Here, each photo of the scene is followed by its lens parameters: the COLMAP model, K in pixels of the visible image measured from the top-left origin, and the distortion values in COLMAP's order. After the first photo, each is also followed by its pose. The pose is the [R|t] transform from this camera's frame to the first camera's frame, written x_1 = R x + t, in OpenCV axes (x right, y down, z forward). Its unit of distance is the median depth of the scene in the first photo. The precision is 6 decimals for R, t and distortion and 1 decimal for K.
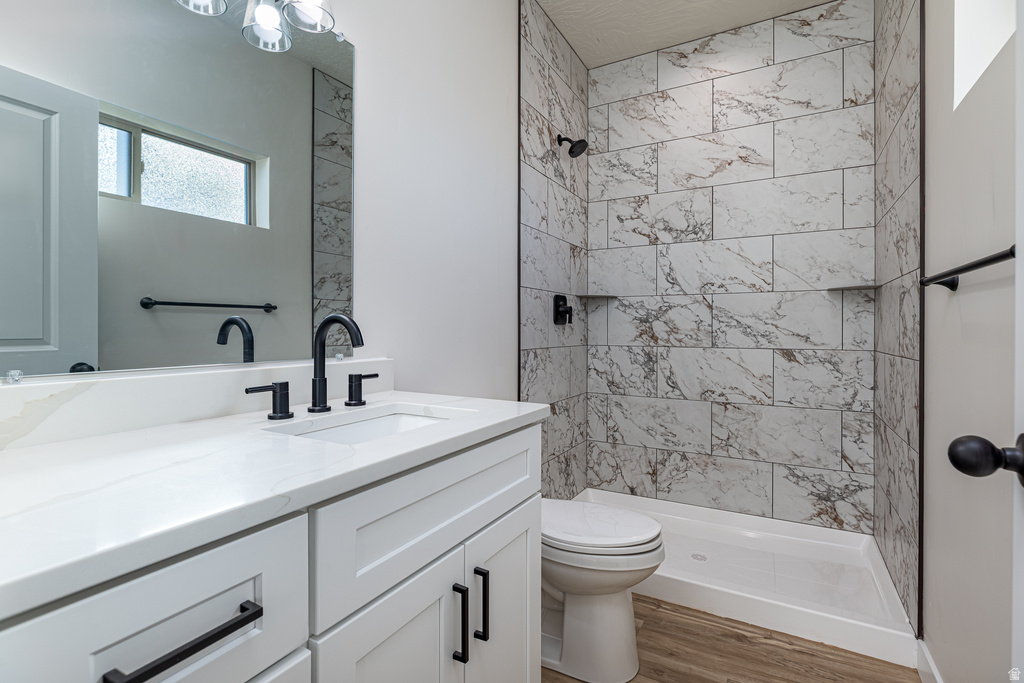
lens RADIAL K [[486.9, 0, 512.0], [0, 486.9, 341.5], [0, 0, 1]] dist [-0.020096, 0.000082]
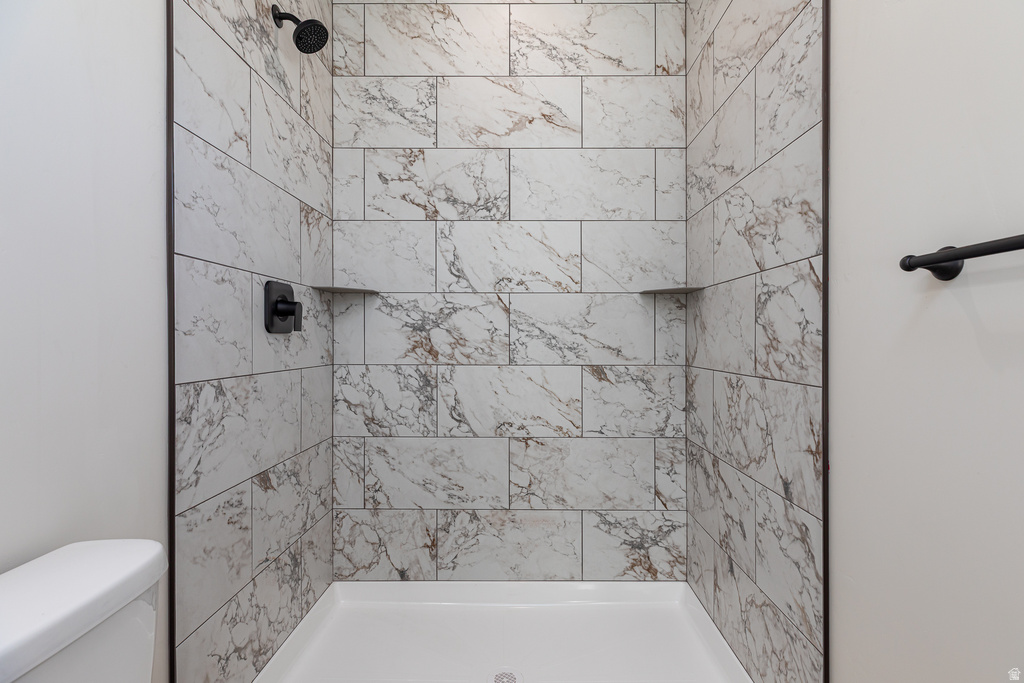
lens RADIAL K [[459.4, 0, 512.8], [0, 459.4, 337.3], [0, 0, 1]] dist [0.009972, -0.000817]
pose [[0.879863, 0.001630, 0.475224, 0.082137], [0.010980, 0.999657, -0.023758, -0.013189], [-0.475100, 0.026122, 0.879544, 0.378857]]
